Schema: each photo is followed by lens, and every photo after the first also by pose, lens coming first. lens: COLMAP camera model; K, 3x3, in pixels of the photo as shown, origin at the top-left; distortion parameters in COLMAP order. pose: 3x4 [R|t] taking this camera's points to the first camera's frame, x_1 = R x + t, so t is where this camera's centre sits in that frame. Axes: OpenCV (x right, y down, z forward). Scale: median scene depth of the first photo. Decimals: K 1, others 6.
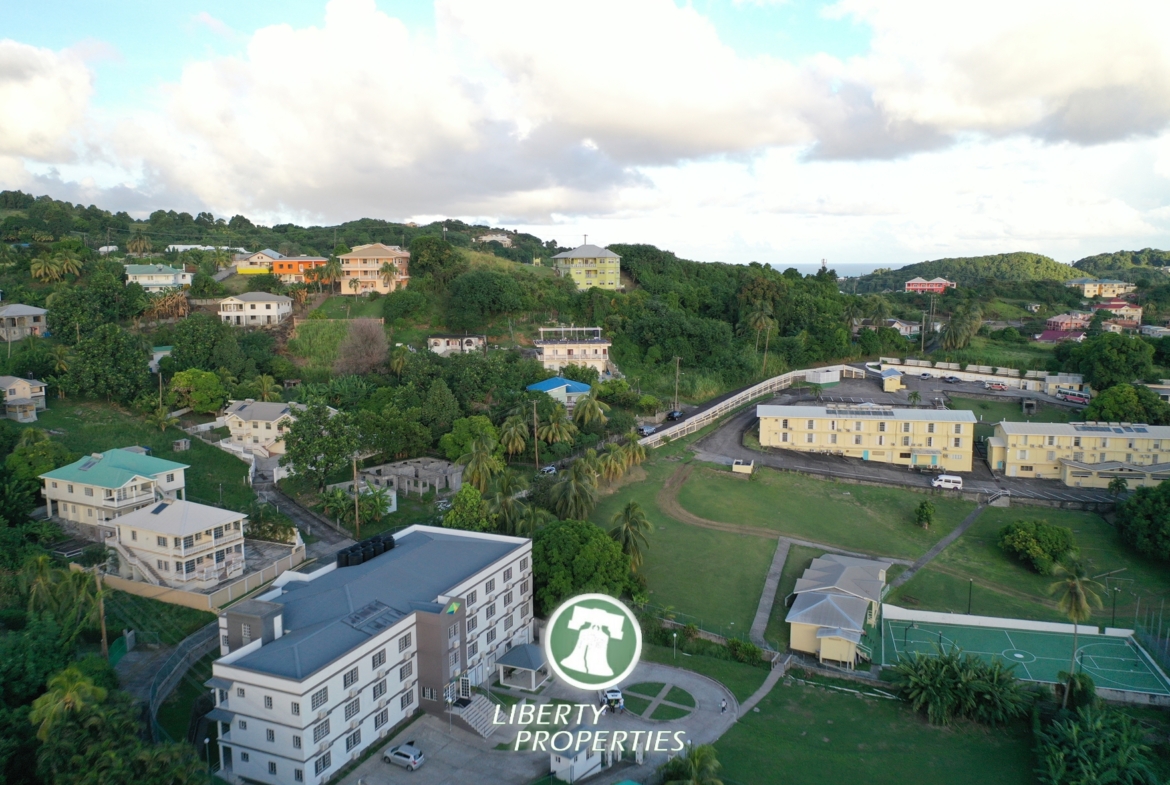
lens RADIAL K [[925.9, 0, 585.7], [0, 925.9, 388.9], [0, 0, 1]] dist [-0.000952, 0.000285]
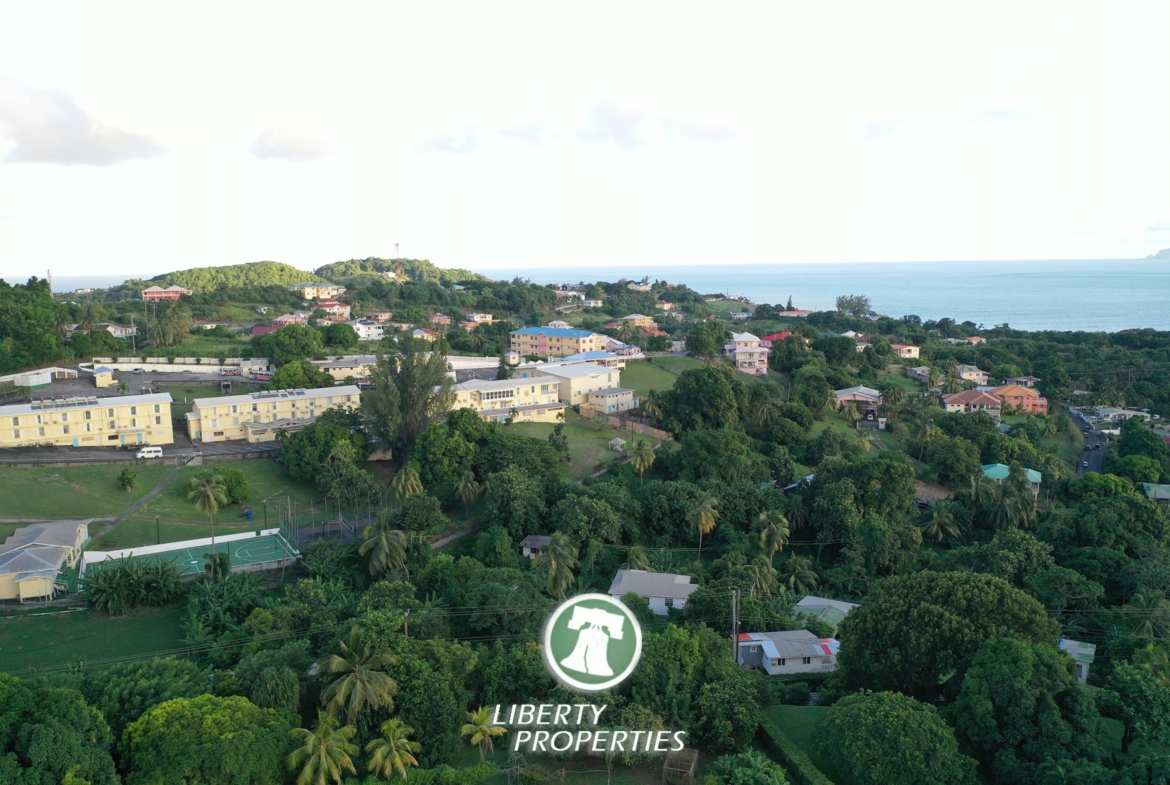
lens RADIAL K [[925.9, 0, 585.7], [0, 925.9, 388.9], [0, 0, 1]] dist [-0.000952, 0.000285]
pose [[0.729517, -0.101393, 0.676405, 0.002422], [0.108384, 0.993592, 0.032044, 0.030891], [-0.675320, 0.049935, 0.735832, -0.191265]]
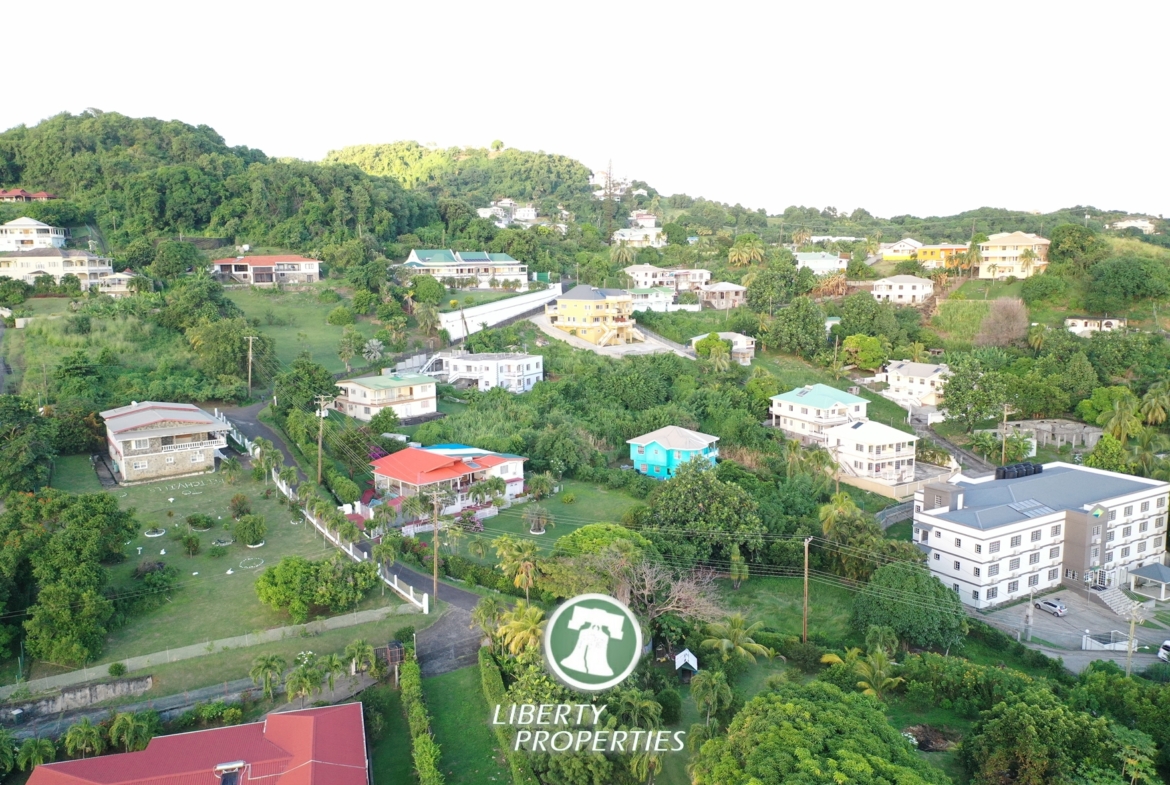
lens RADIAL K [[925.9, 0, 585.7], [0, 925.9, 388.9], [0, 0, 1]] dist [-0.000952, 0.000285]
pose [[0.813641, 0.079826, -0.575862, 0.002927], [-0.074023, 0.996691, 0.033574, 0.042709], [0.576636, 0.015310, 0.816857, -0.271571]]
